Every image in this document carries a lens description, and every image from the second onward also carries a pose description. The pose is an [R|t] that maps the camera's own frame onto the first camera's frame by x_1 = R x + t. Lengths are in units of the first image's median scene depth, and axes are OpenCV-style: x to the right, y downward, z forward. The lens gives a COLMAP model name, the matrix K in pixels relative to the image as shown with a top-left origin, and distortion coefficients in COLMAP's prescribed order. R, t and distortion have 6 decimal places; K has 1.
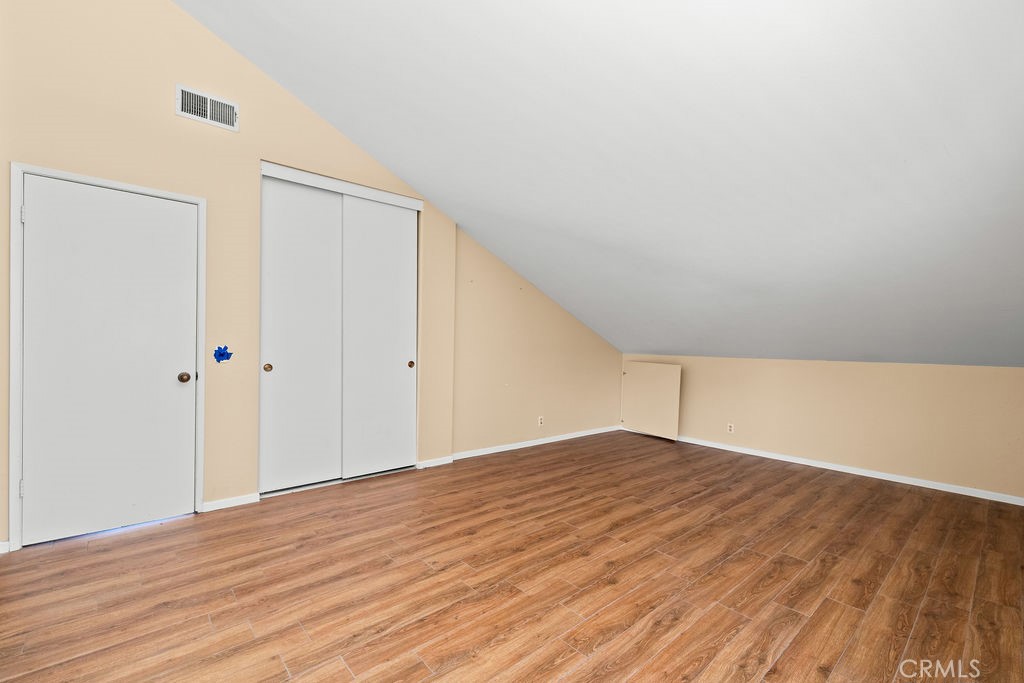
lens RADIAL K [[432.2, 0, 510.9], [0, 432.2, 331.9], [0, 0, 1]] dist [0.000598, 0.000227]
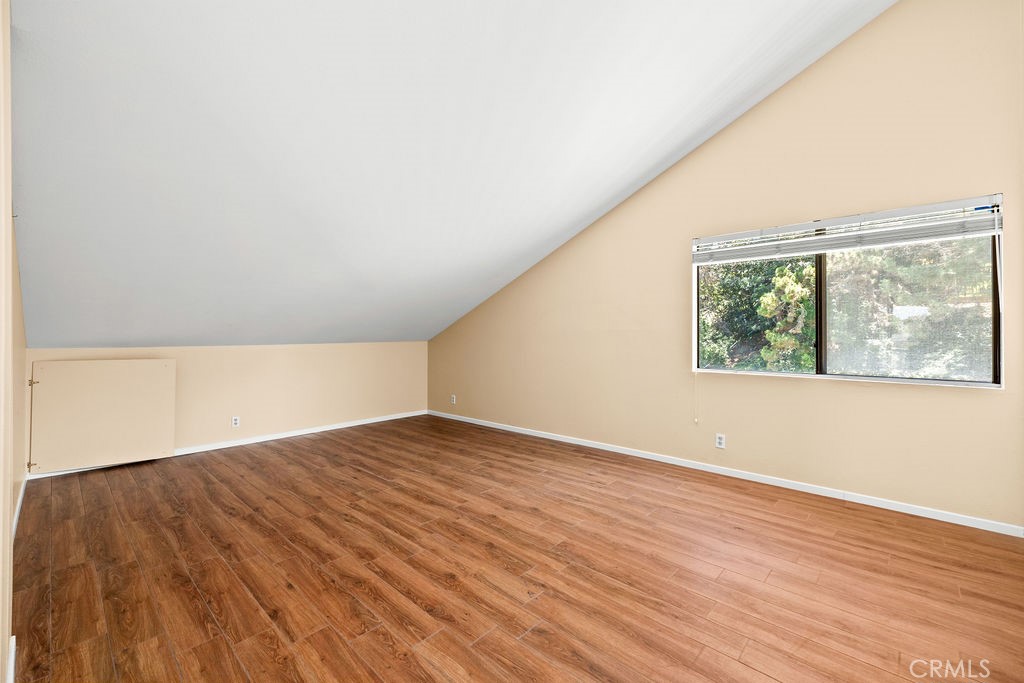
lens RADIAL K [[432.2, 0, 510.9], [0, 432.2, 331.9], [0, 0, 1]] dist [0.000598, 0.000227]
pose [[-0.095227, -0.013165, 0.995369, -0.828066], [-0.025571, 0.999615, 0.010775, 0.016121], [-0.995127, -0.024426, -0.095527, 0.934358]]
